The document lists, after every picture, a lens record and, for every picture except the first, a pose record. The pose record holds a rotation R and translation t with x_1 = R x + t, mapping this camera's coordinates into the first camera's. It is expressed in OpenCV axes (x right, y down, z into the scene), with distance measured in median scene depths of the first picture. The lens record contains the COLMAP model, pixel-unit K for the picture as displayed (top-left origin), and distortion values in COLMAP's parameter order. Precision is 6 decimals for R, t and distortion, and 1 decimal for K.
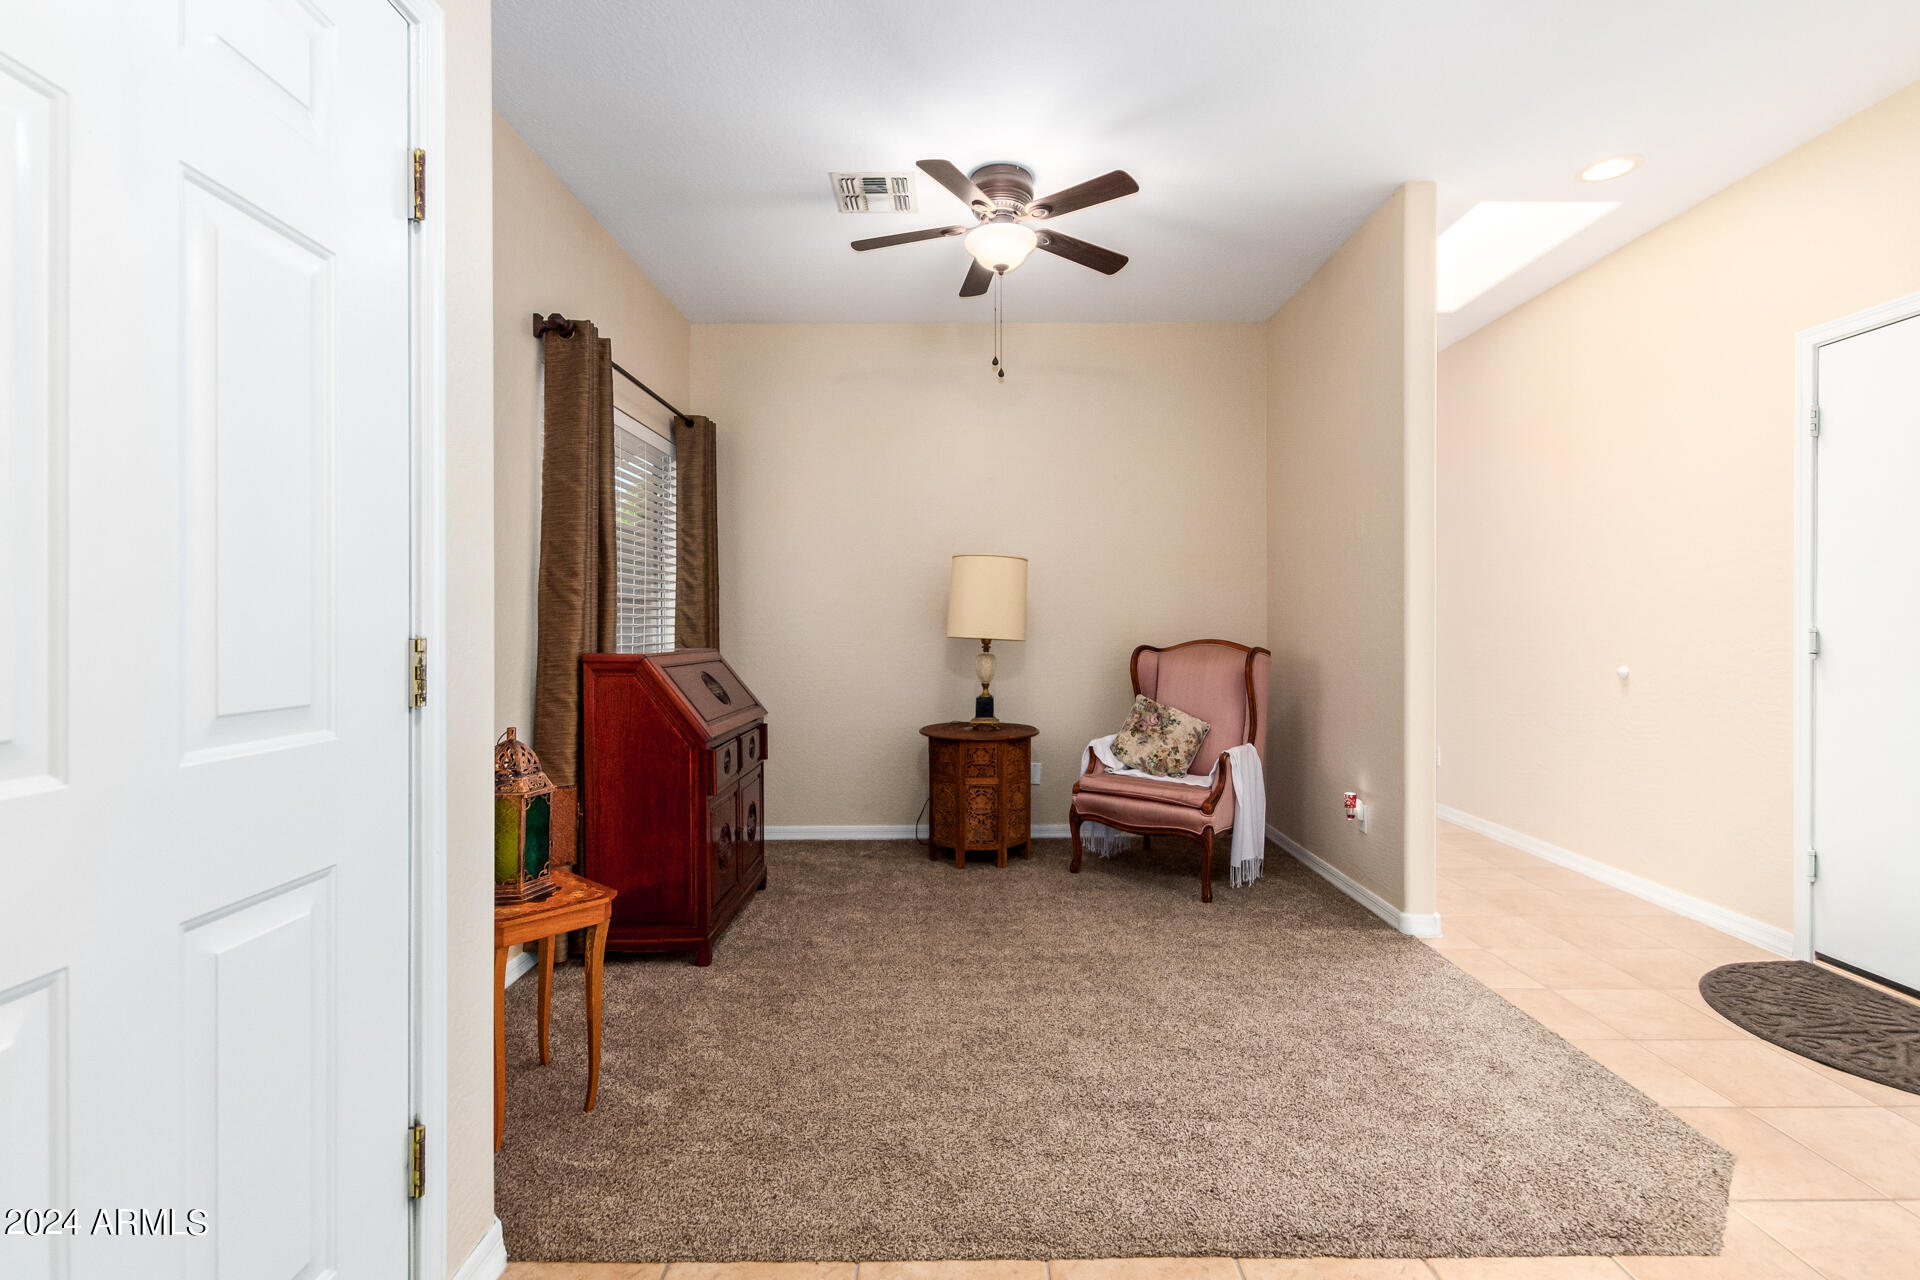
lens RADIAL K [[884.0, 0, 962.5], [0, 884.0, 629.8], [0, 0, 1]] dist [0.007109, -0.000975]
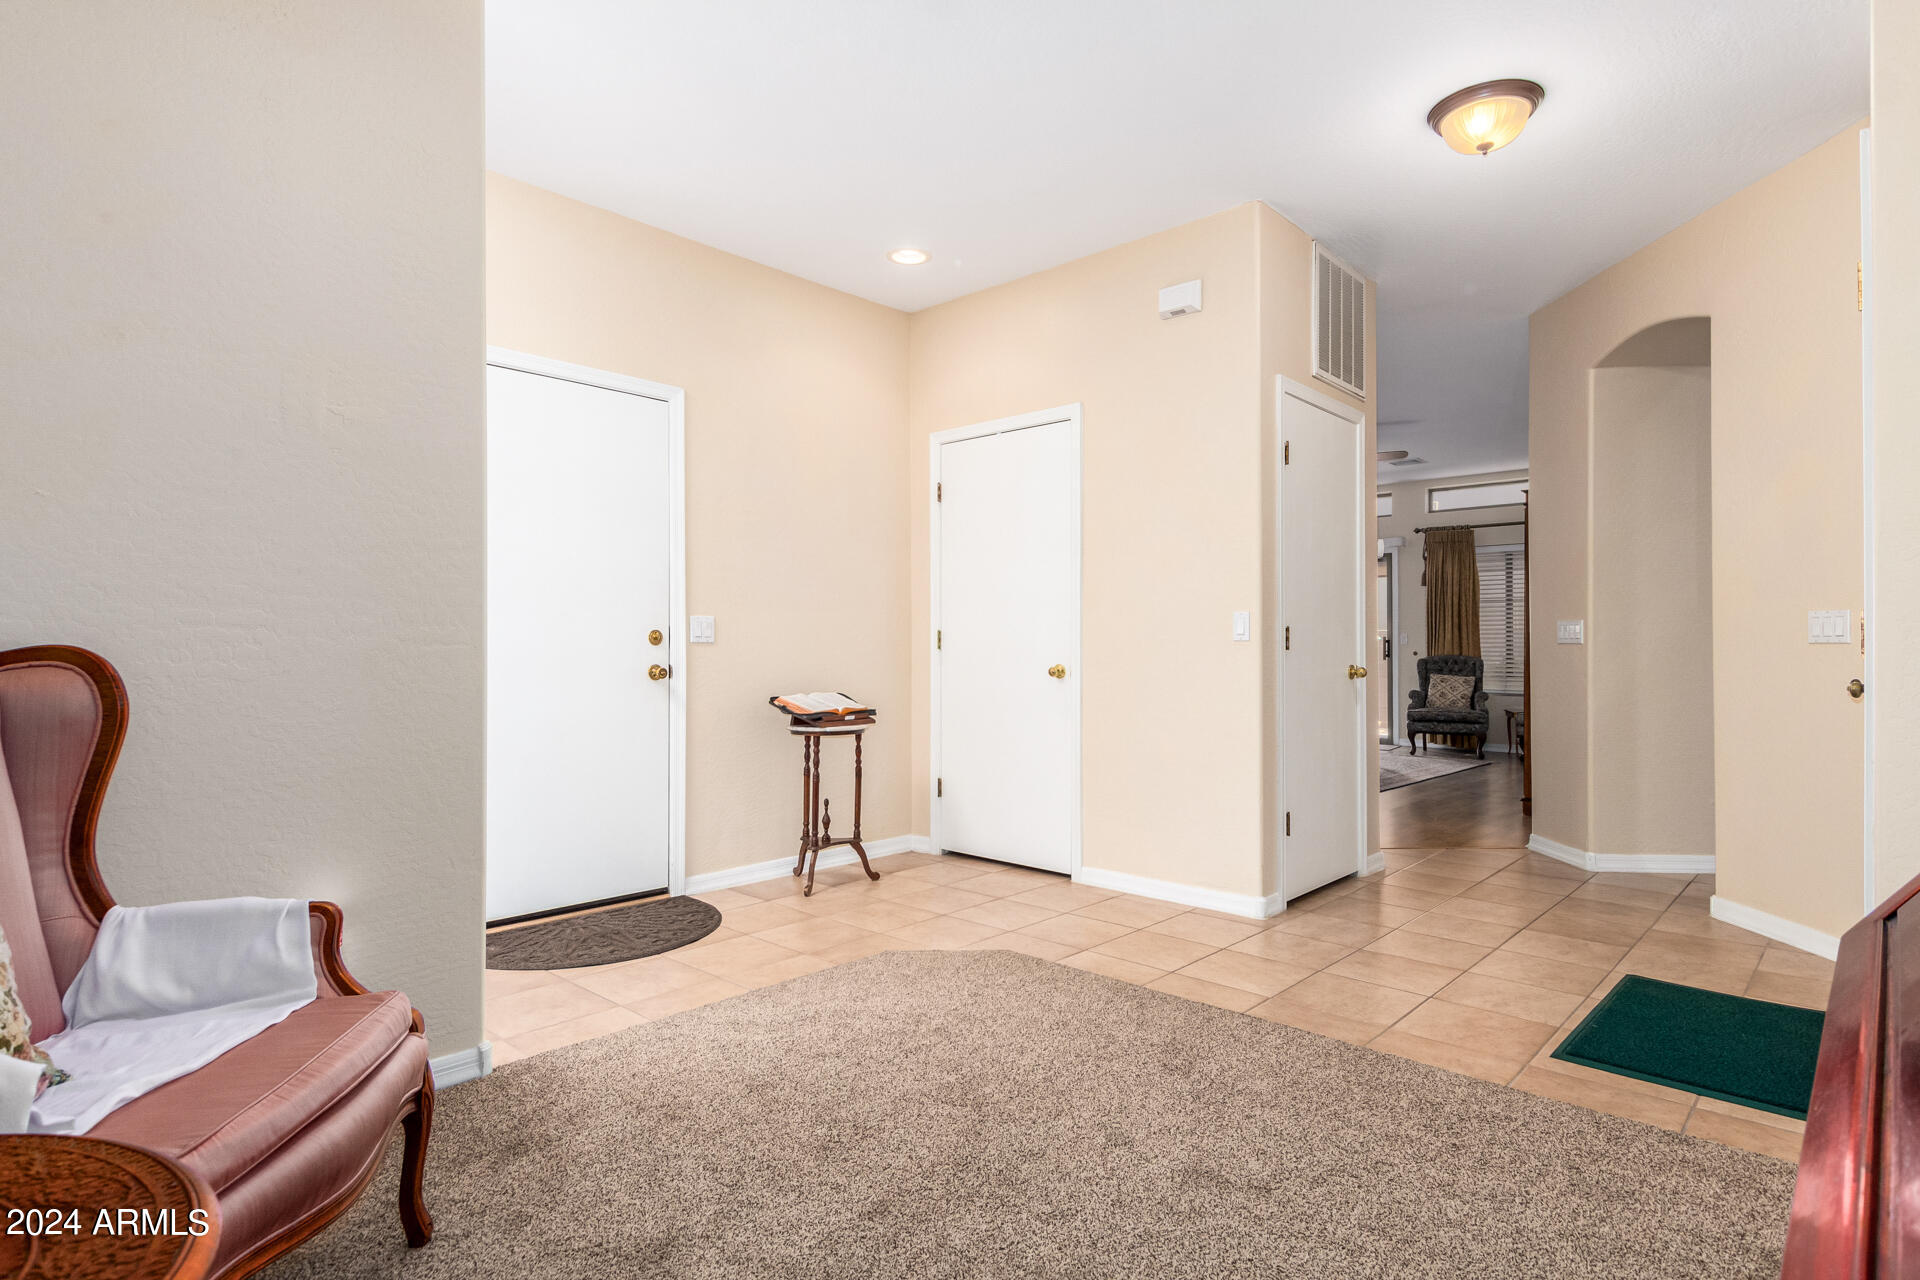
lens RADIAL K [[988.8, 0, 955.0], [0, 988.8, 646.0], [0, 0, 1]] dist [0.002290, 0.000961]
pose [[-0.722767, 0.005451, 0.691070, -0.255578], [0.003020, 0.999984, -0.004729, 0.027747], [-0.691085, -0.001331, -0.722772, 1.236443]]
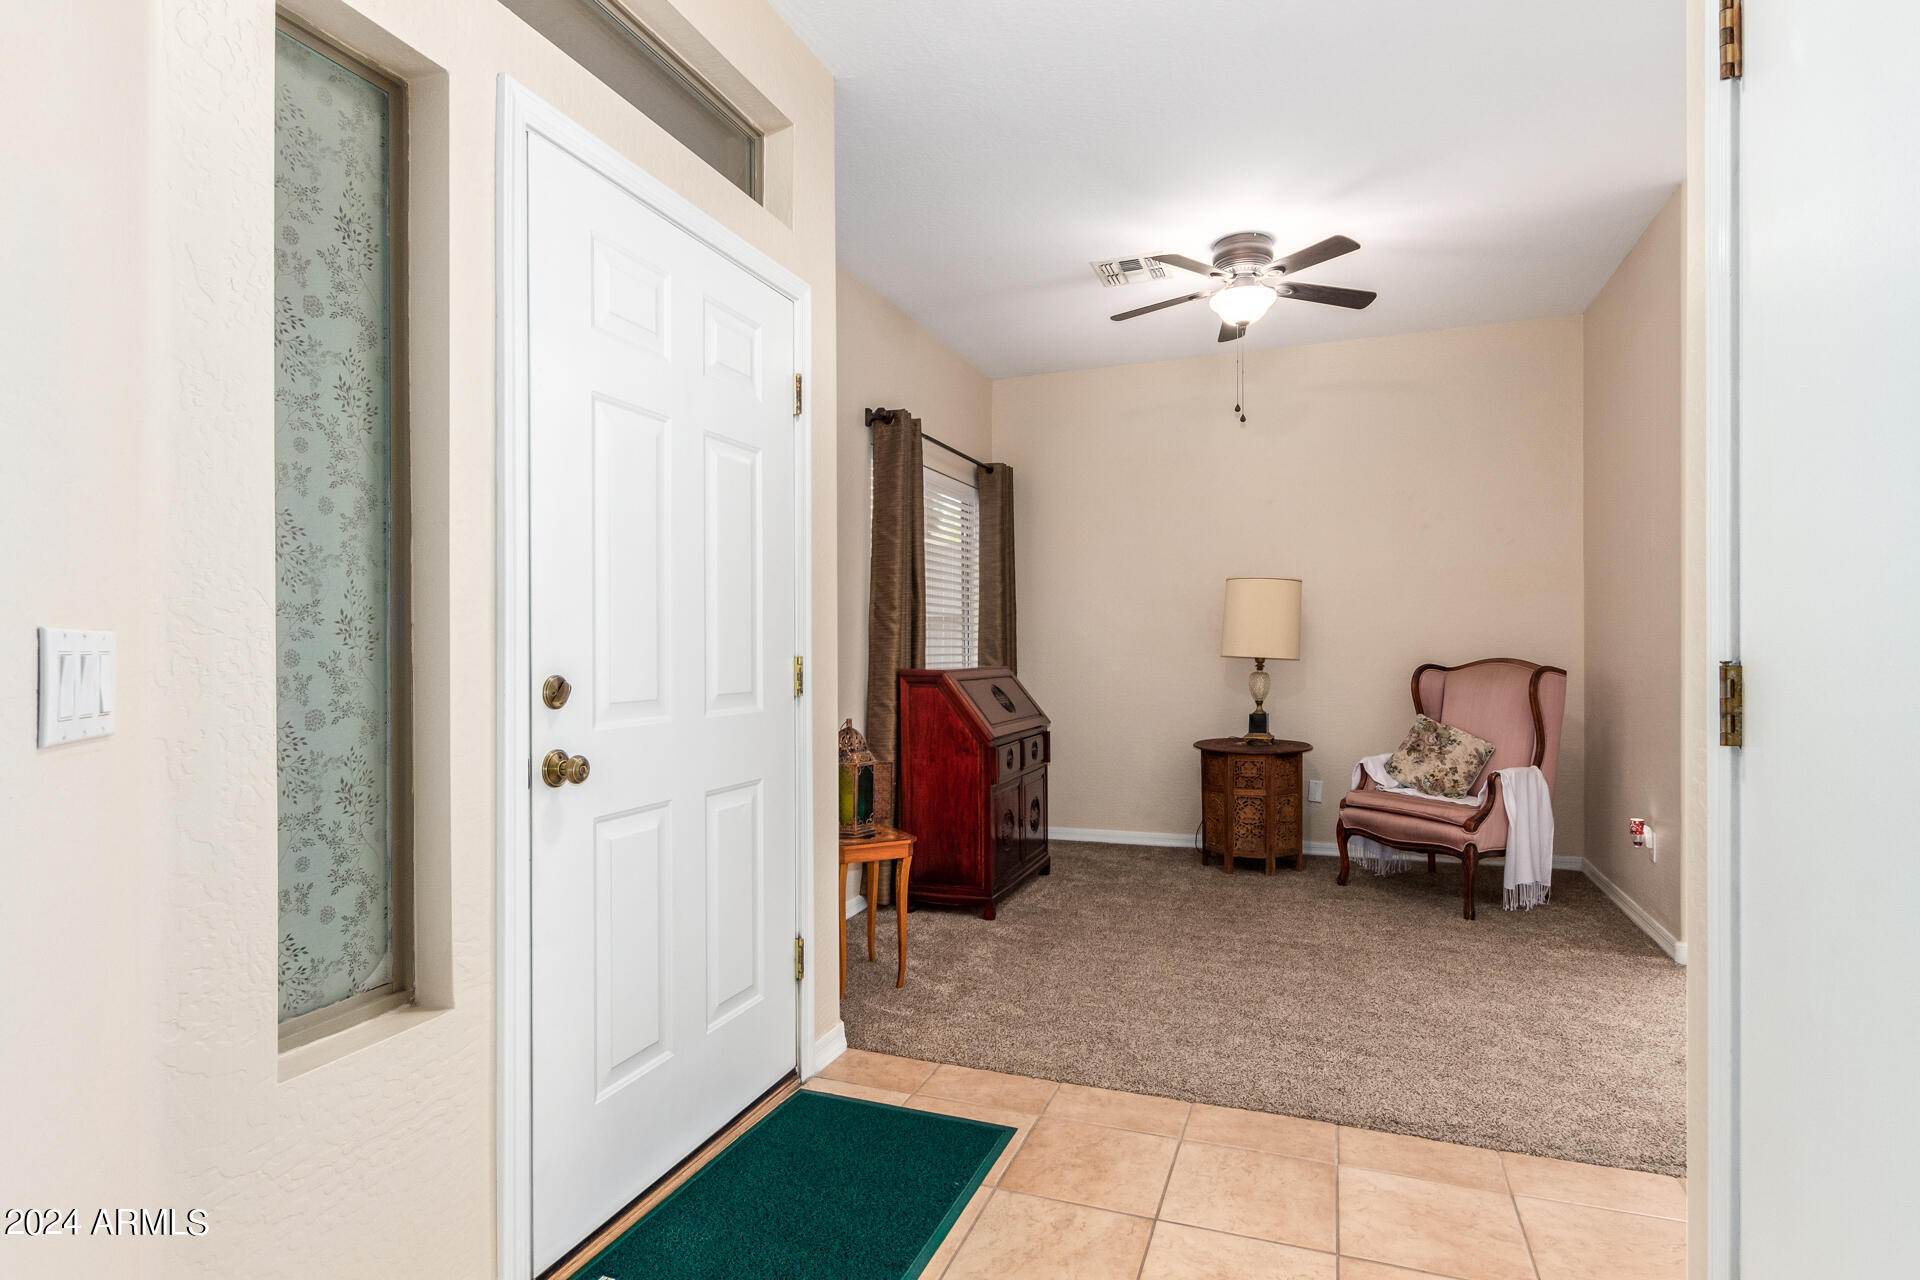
lens RADIAL K [[988.8, 0, 955.0], [0, 988.8, 646.0], [0, 0, 1]] dist [0.002290, 0.000961]
pose [[0.931862, -0.004308, -0.362786, 0.151699], [0.003585, 0.999990, -0.002666, -0.002337], [0.362794, 0.001184, 0.931869, -0.281925]]
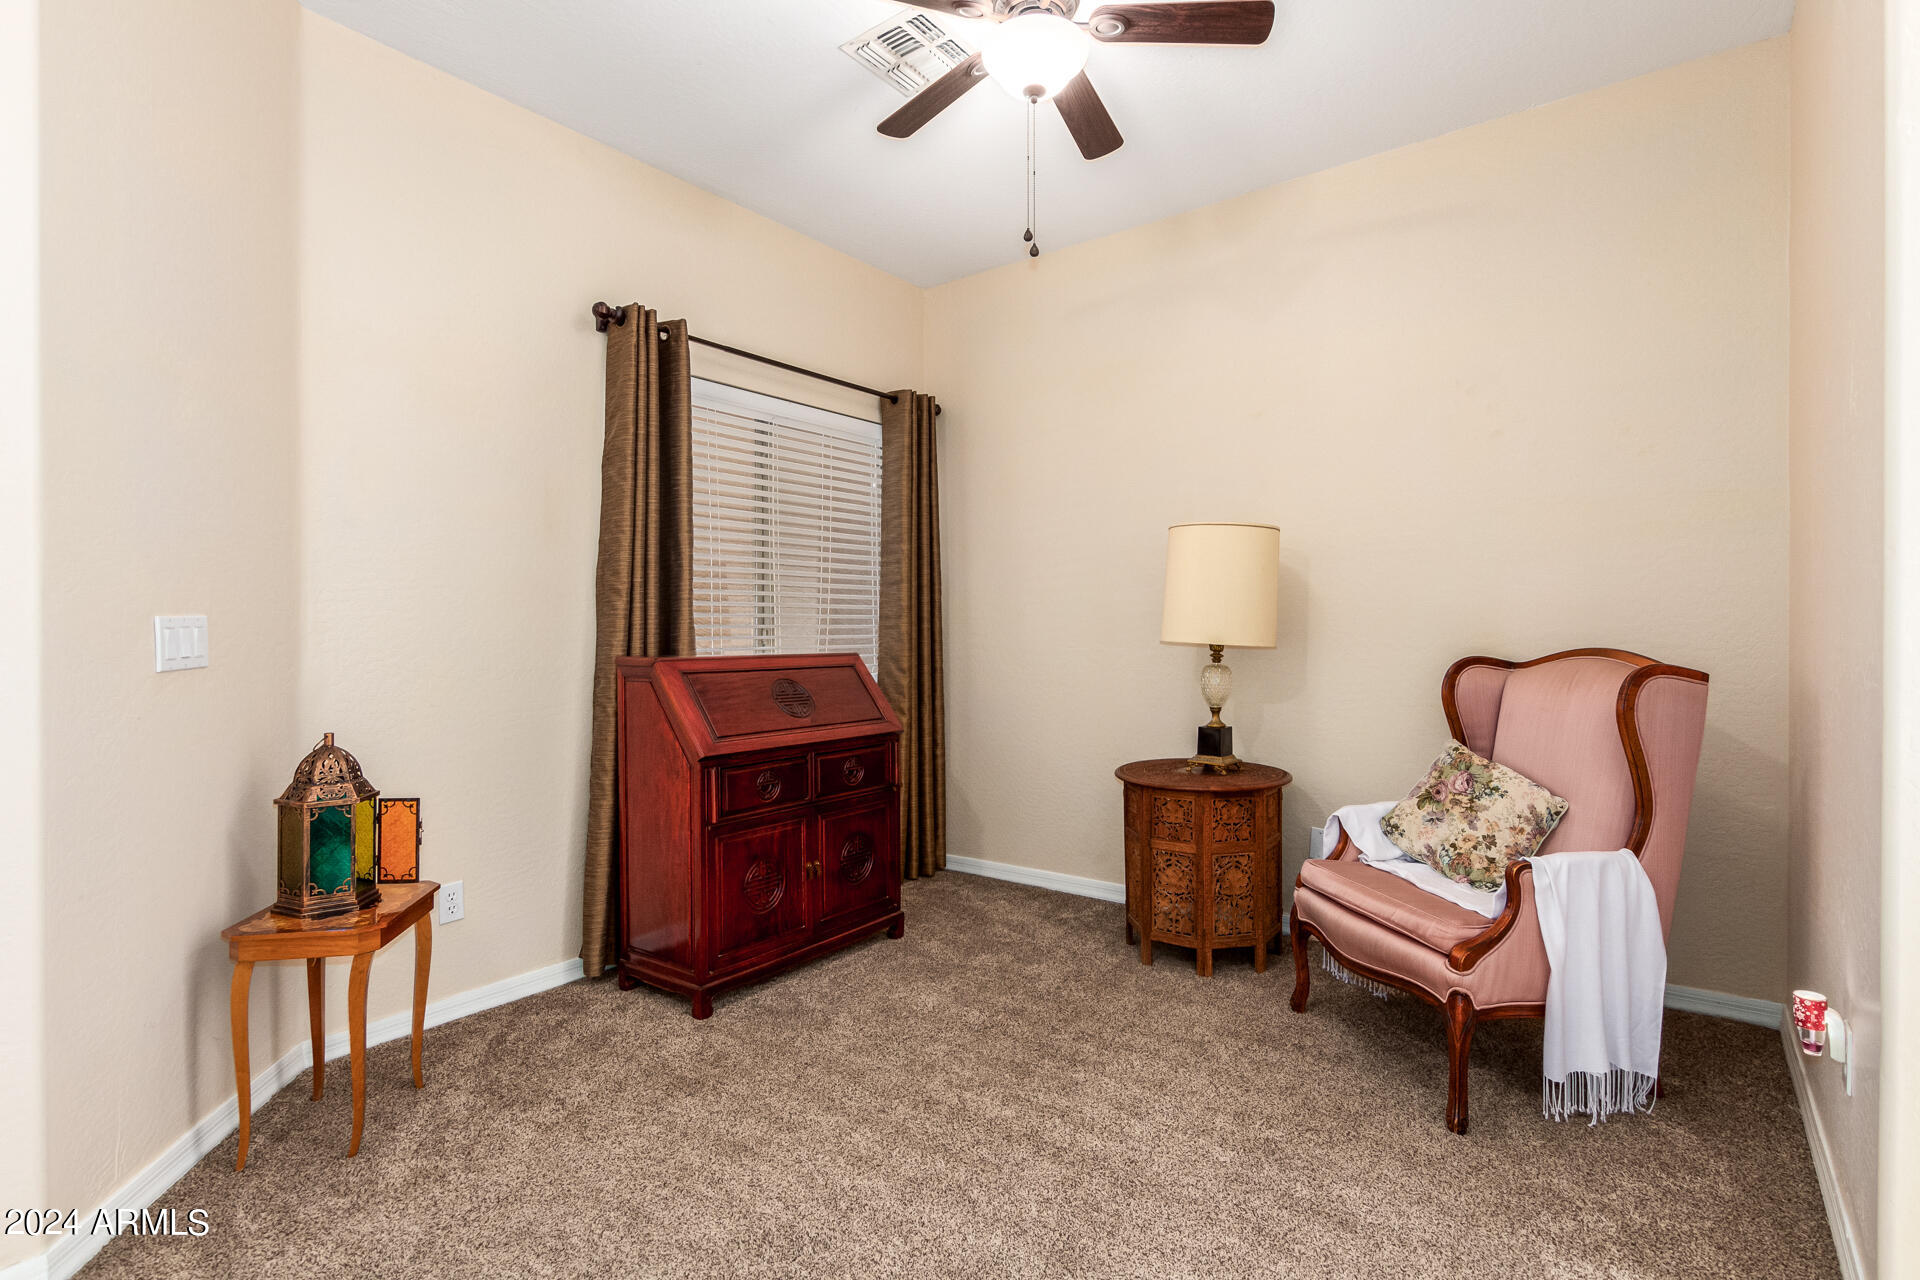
lens RADIAL K [[920.2, 0, 962.9], [0, 920.2, 636.1], [0, 0, 1]] dist [0.020072, -0.009730]
pose [[0.792914, 0.003355, -0.609324, 0.412113], [0.000399, 0.999982, 0.006024, -0.000484], [0.609333, -0.005020, 0.792899, 0.391672]]
